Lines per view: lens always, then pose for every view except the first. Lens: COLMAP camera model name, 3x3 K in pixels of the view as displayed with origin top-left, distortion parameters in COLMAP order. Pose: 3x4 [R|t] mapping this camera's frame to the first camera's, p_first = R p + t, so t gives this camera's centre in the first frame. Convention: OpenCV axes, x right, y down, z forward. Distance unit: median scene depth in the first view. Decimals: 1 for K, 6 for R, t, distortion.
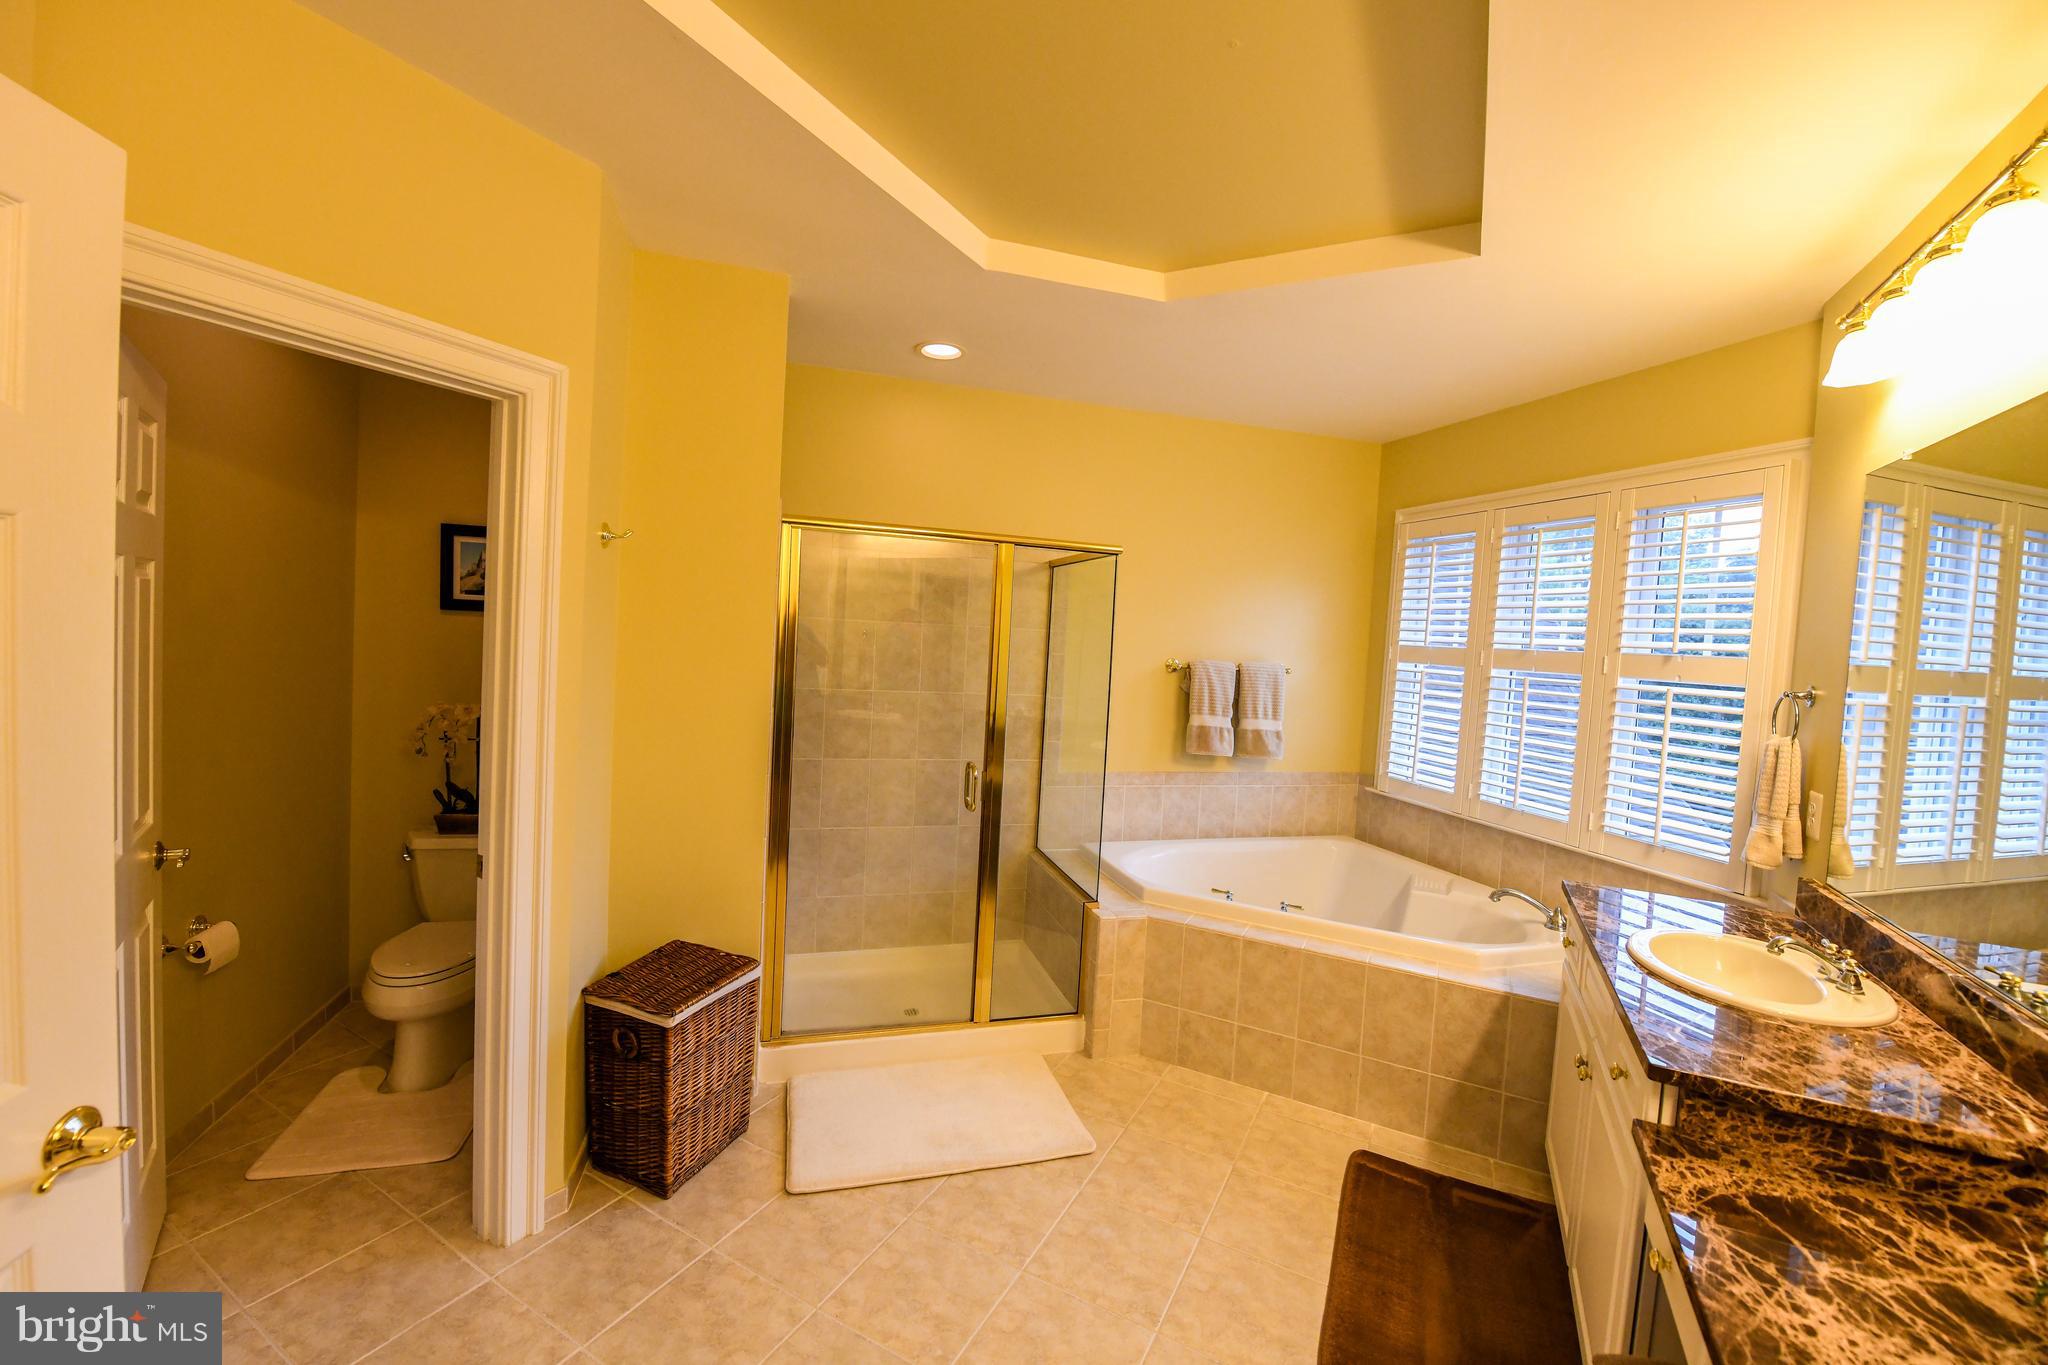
lens RADIAL K [[812.4, 0, 1019.5], [0, 812.4, 673.6], [0, 0, 1]] dist [-0.018302, -0.001358]
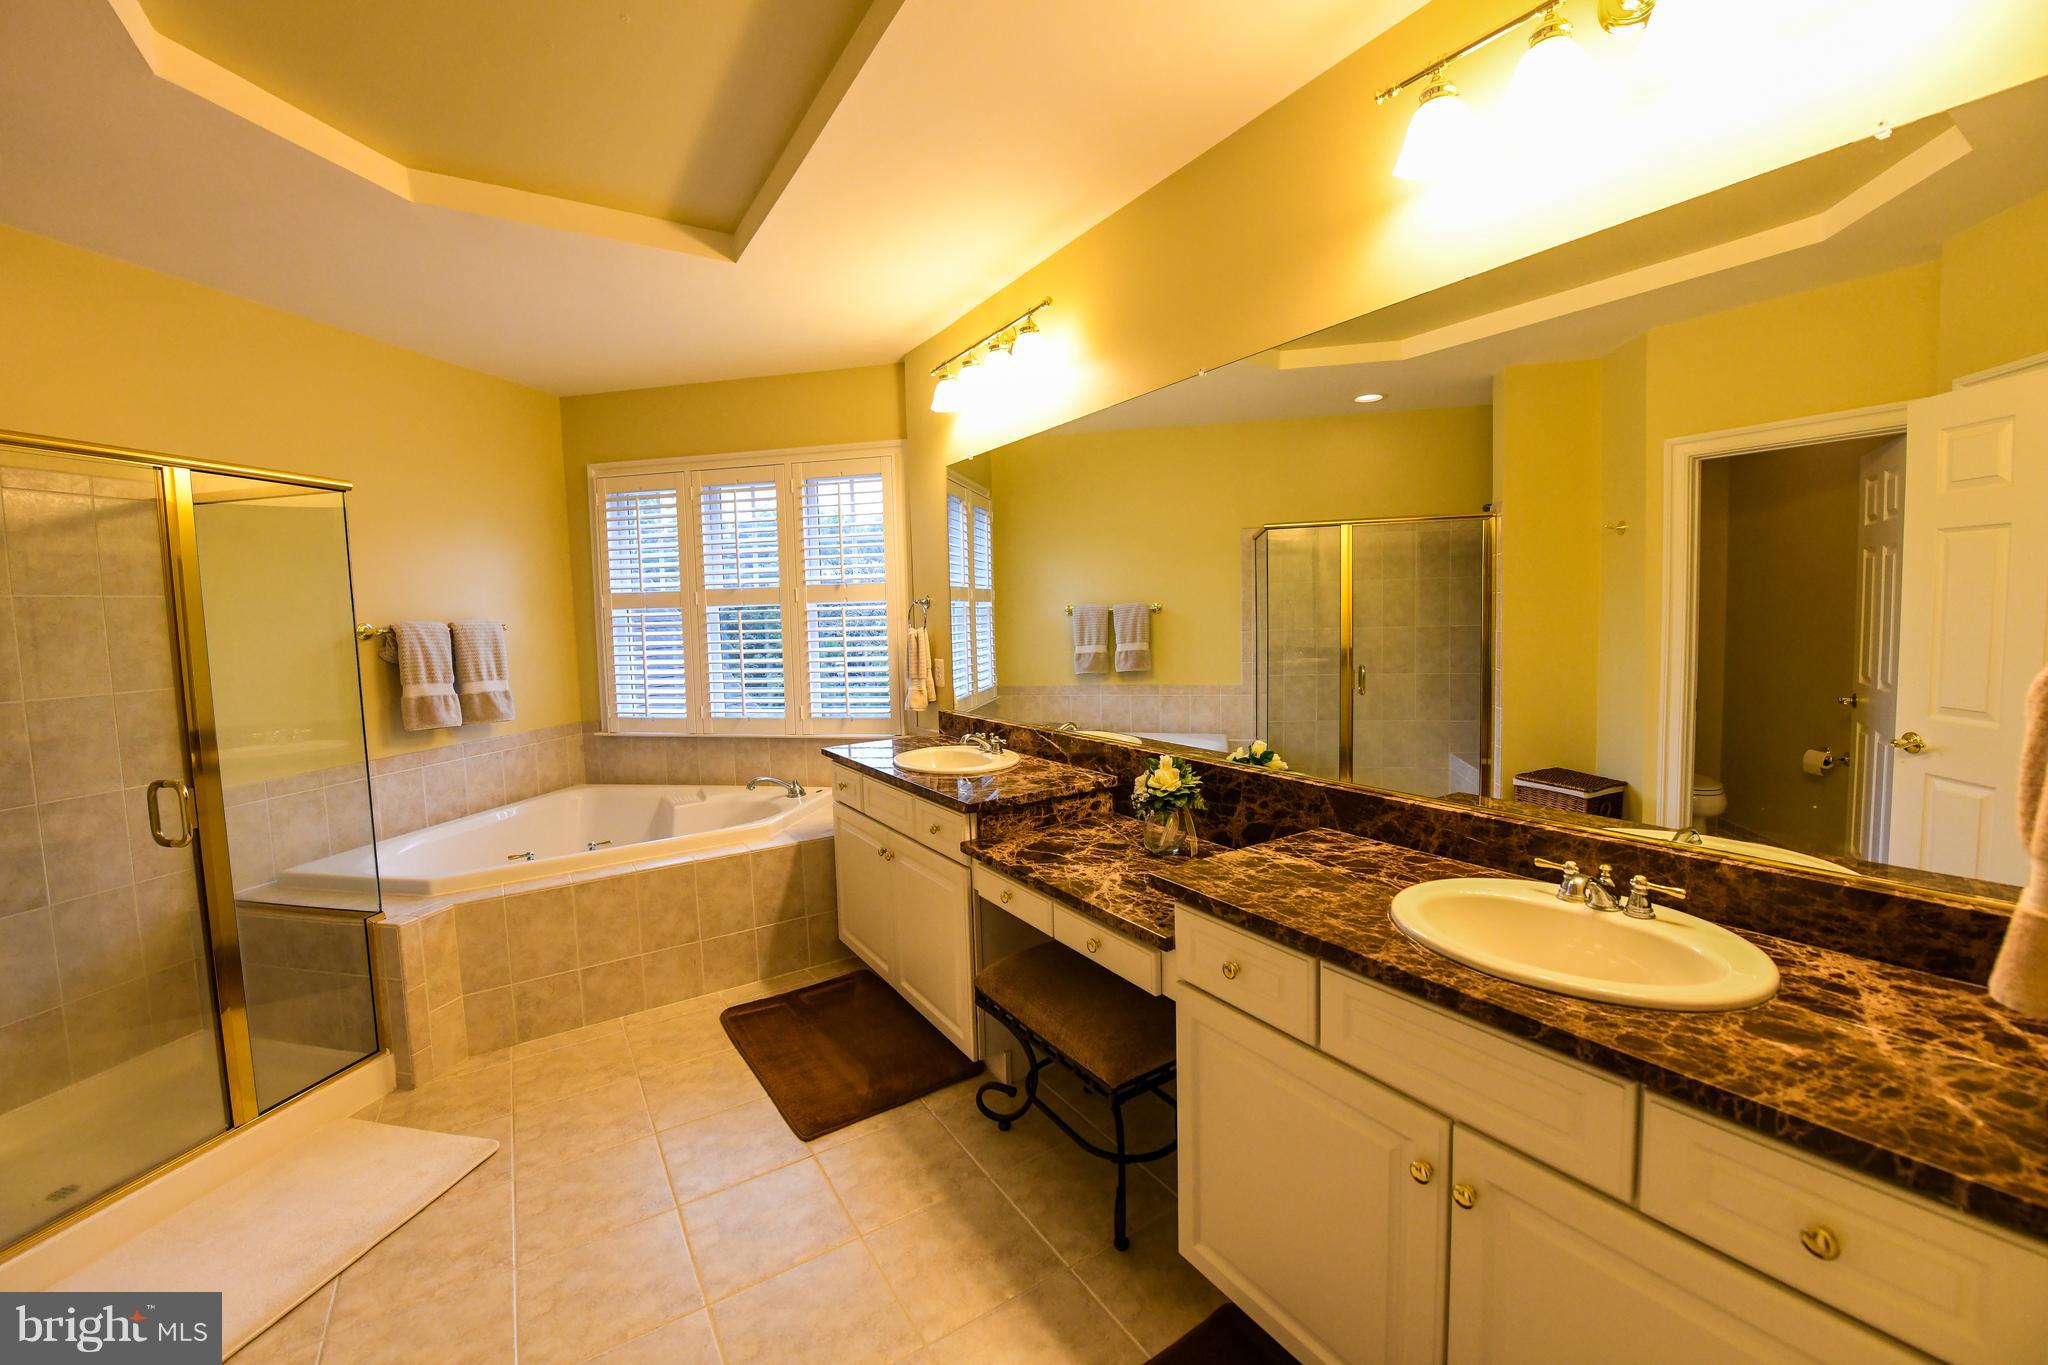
lens RADIAL K [[812.4, 0, 1020.9], [0, 812.4, 676.7], [0, 0, 1]] dist [-0.018302, -0.001358]
pose [[0.483940, -0.136349, 0.864414, -0.274300], [0.095270, 0.990125, 0.102842, 0.020545], [-0.869900, 0.032583, 0.492151, 0.015227]]
